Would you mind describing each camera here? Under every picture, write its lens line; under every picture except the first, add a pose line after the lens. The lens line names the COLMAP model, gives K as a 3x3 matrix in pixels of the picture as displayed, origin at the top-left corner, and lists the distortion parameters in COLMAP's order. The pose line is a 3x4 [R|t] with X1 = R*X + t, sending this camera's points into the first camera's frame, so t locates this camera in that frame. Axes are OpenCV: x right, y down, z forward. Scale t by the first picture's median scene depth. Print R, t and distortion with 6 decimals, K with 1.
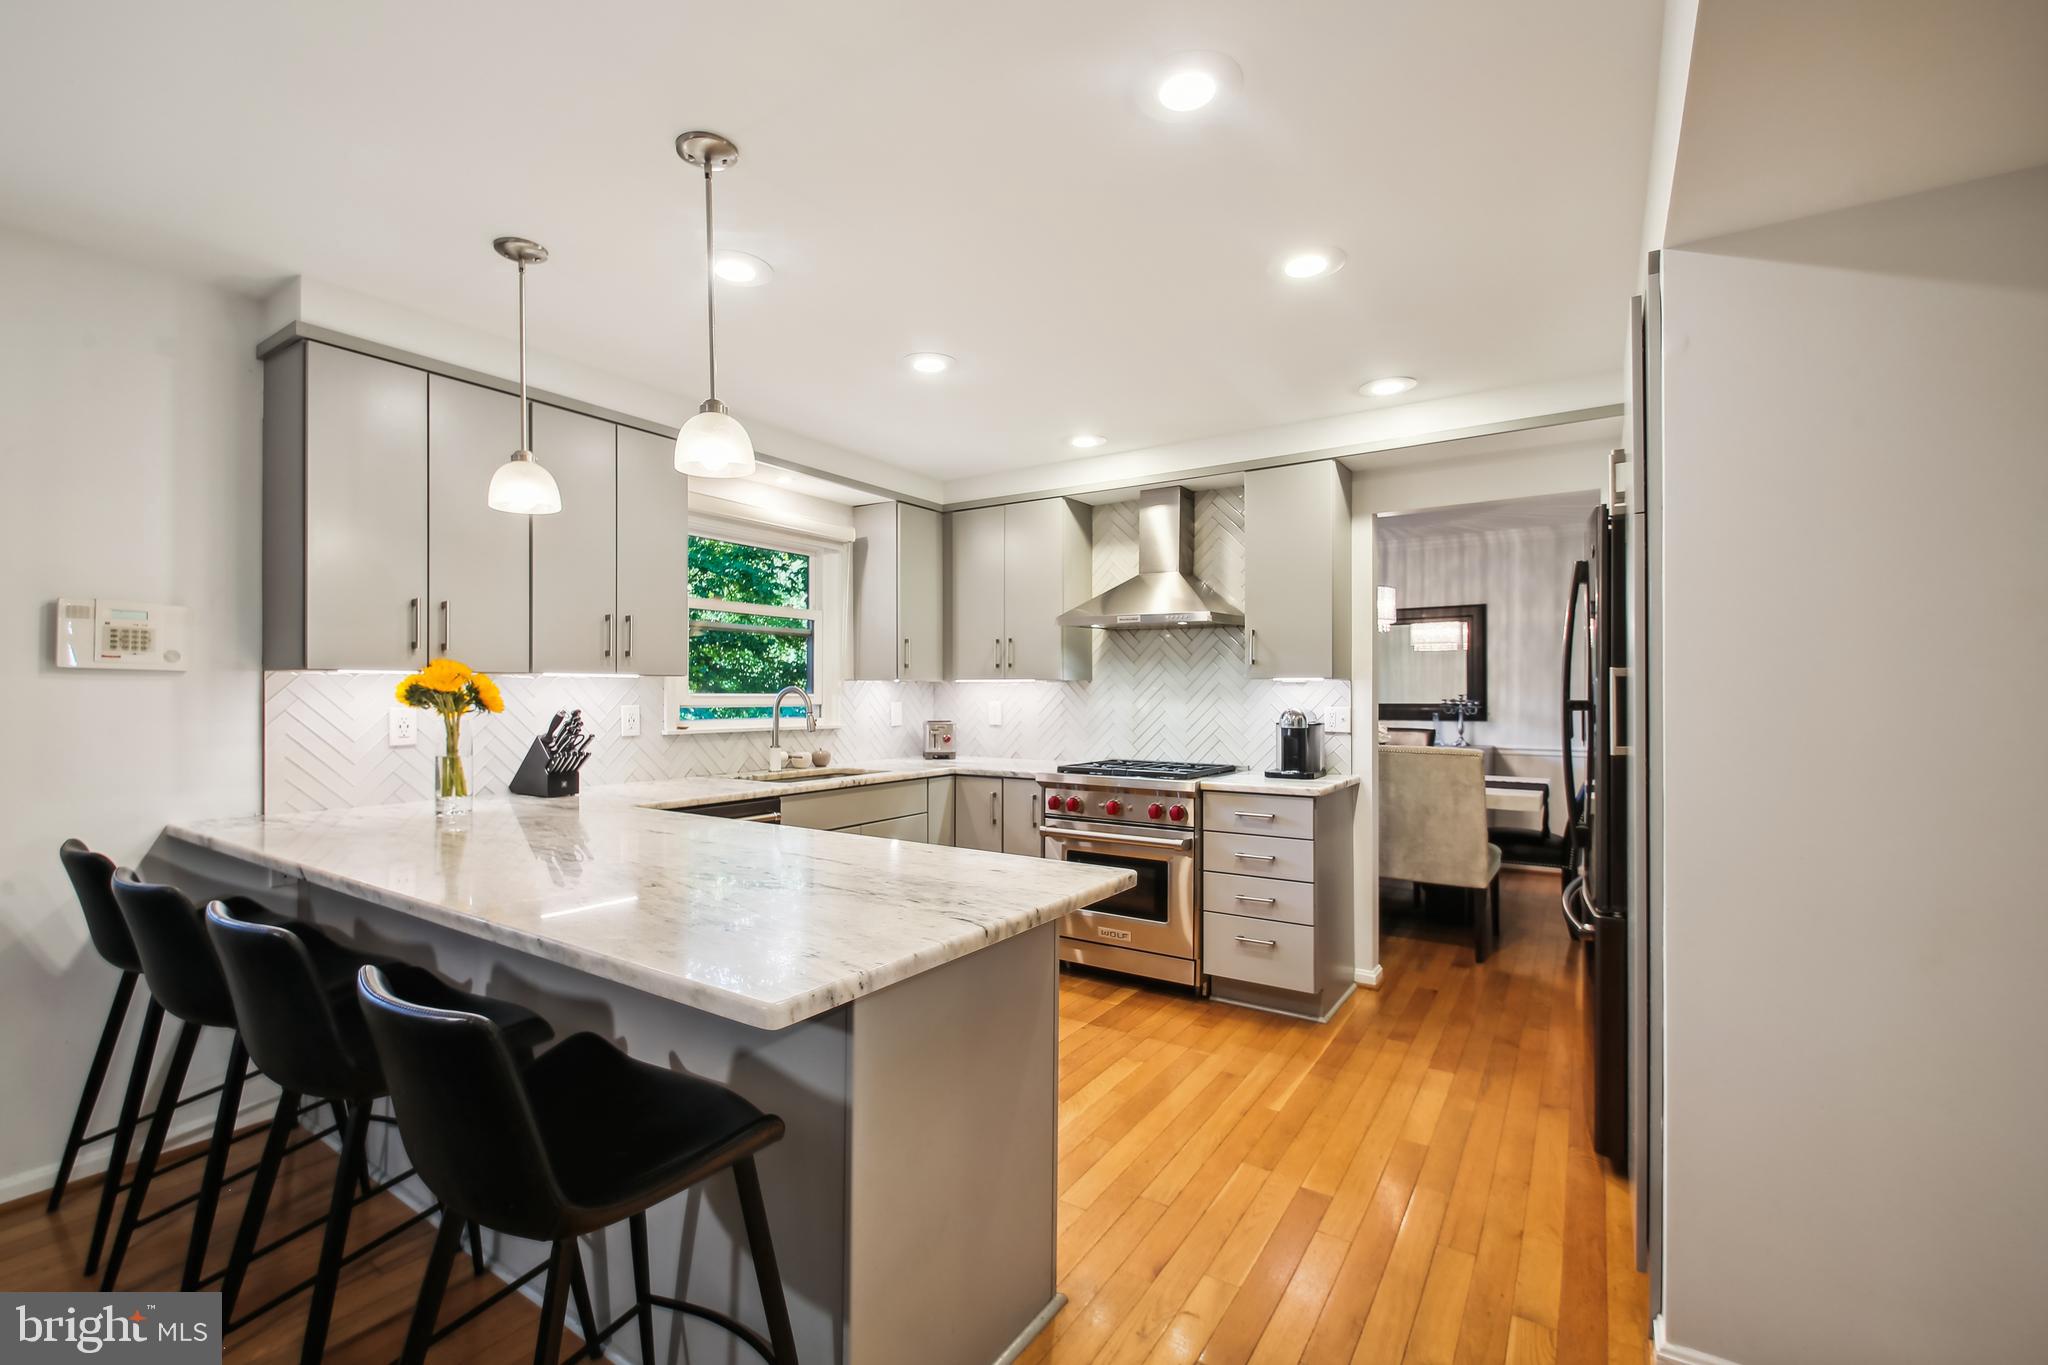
lens RADIAL K [[877.7, 0, 1016.3], [0, 877.7, 689.9], [0, 0, 1]] dist [-0.010552, -0.001588]
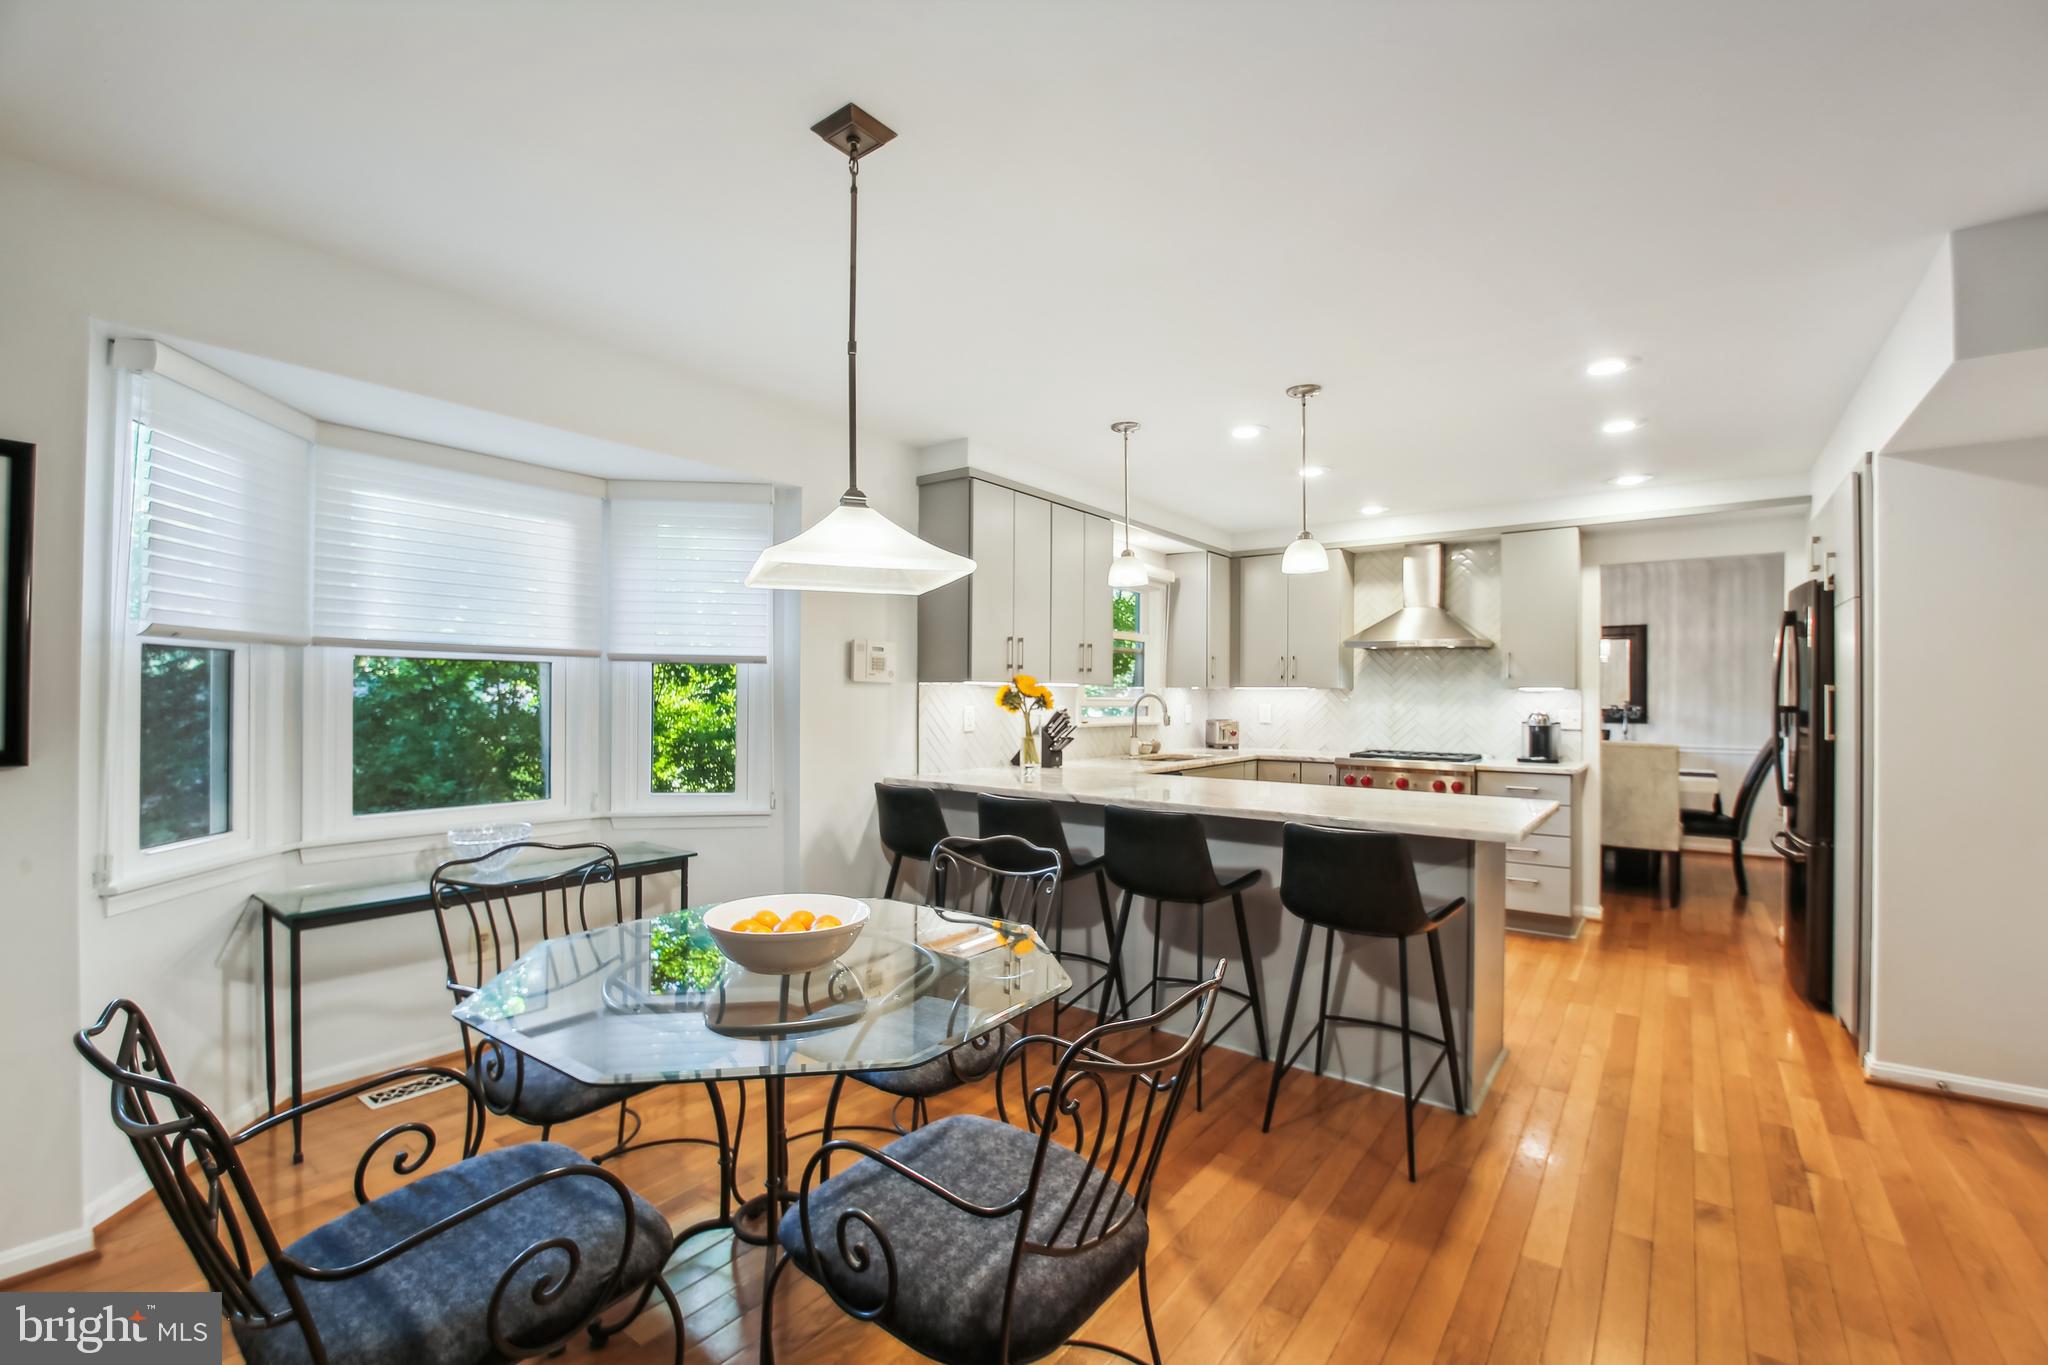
lens RADIAL K [[877.7, 0, 1023.9], [0, 877.7, 691.8], [0, 0, 1]] dist [-0.010552, -0.001588]
pose [[0.998027, 0.004639, -0.062607, -0.369888], [-0.004736, 0.999988, -0.001402, -0.002665], [0.062599, 0.001695, 0.998037, -0.366448]]
